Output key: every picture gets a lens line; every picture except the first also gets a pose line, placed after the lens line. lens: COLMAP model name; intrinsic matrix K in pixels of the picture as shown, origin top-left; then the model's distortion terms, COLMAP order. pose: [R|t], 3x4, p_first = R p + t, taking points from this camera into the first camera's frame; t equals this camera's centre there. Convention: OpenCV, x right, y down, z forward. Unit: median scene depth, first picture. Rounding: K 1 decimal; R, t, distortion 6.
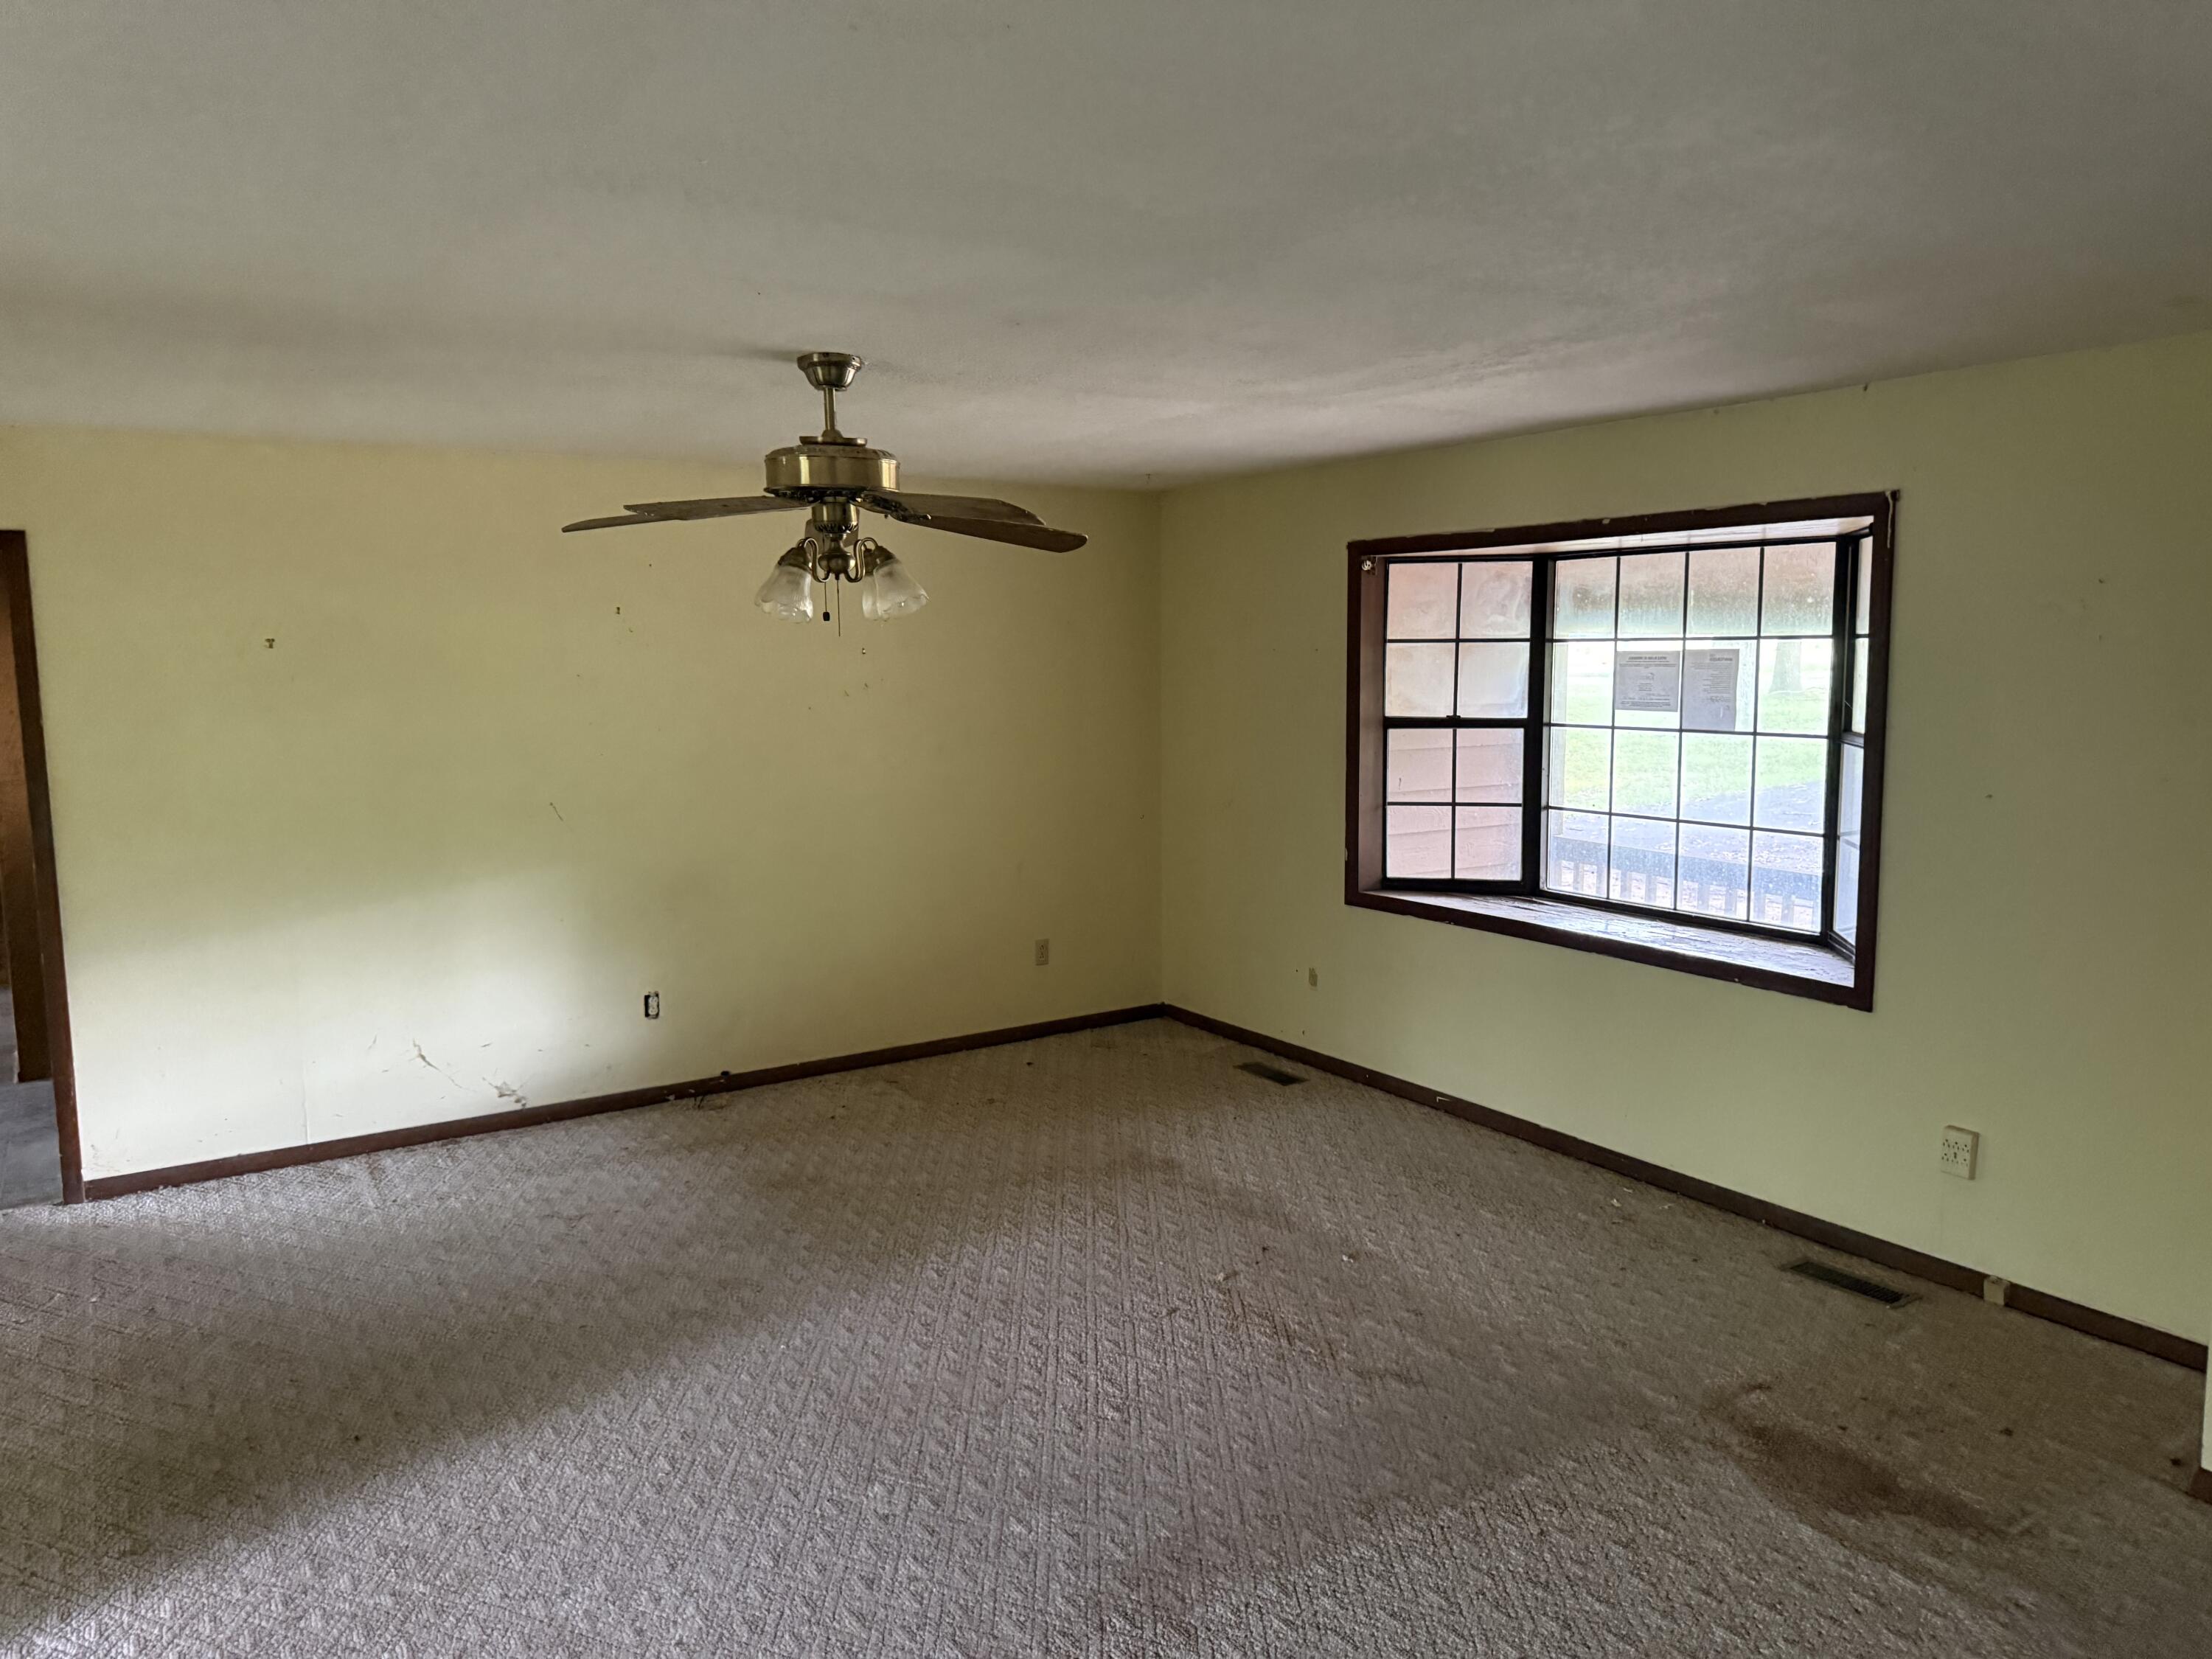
lens RADIAL K [[1577.9, 0, 1110.0], [0, 1577.9, 830.7], [0, 0, 1]] dist [0.039372, -0.038936]
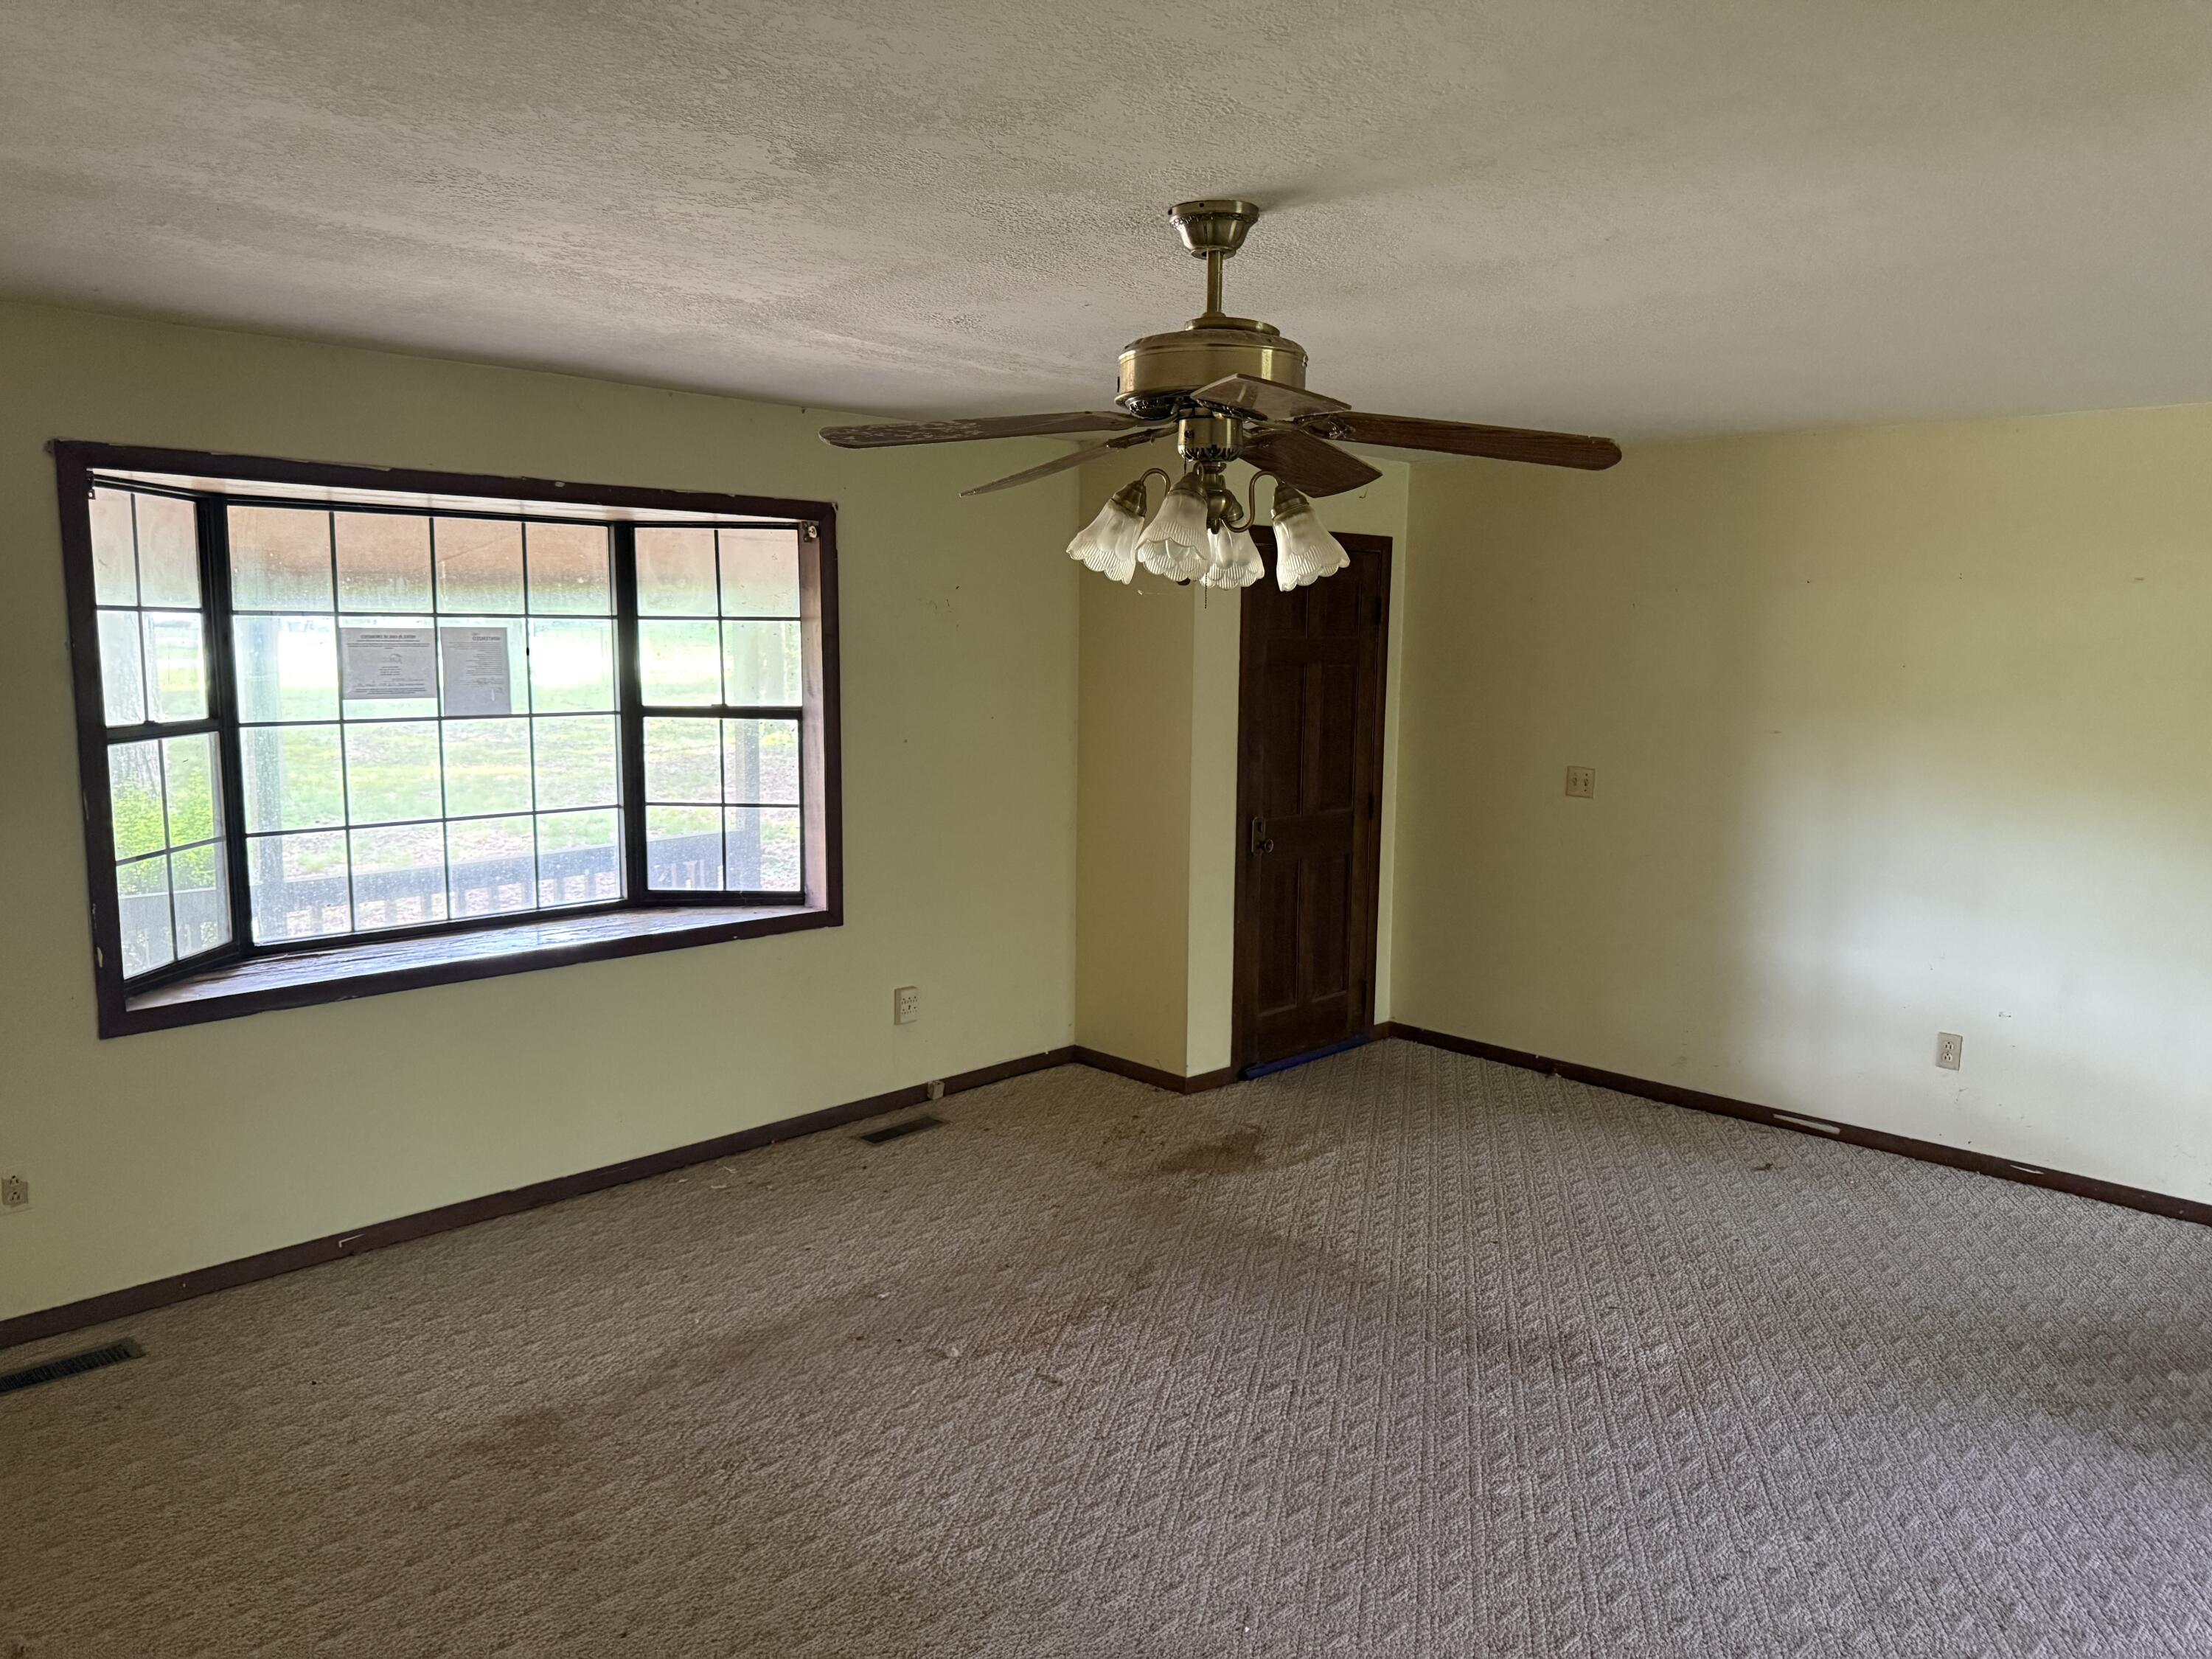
lens RADIAL K [[1577.9, 0, 1110.4], [0, 1577.9, 831.2], [0, 0, 1]] dist [0.039372, -0.038936]
pose [[-0.240880, -0.120198, 0.963083, -0.617981], [0.103131, 0.983514, 0.148542, -0.098303], [-0.965060, 0.135104, -0.224513, 0.880541]]
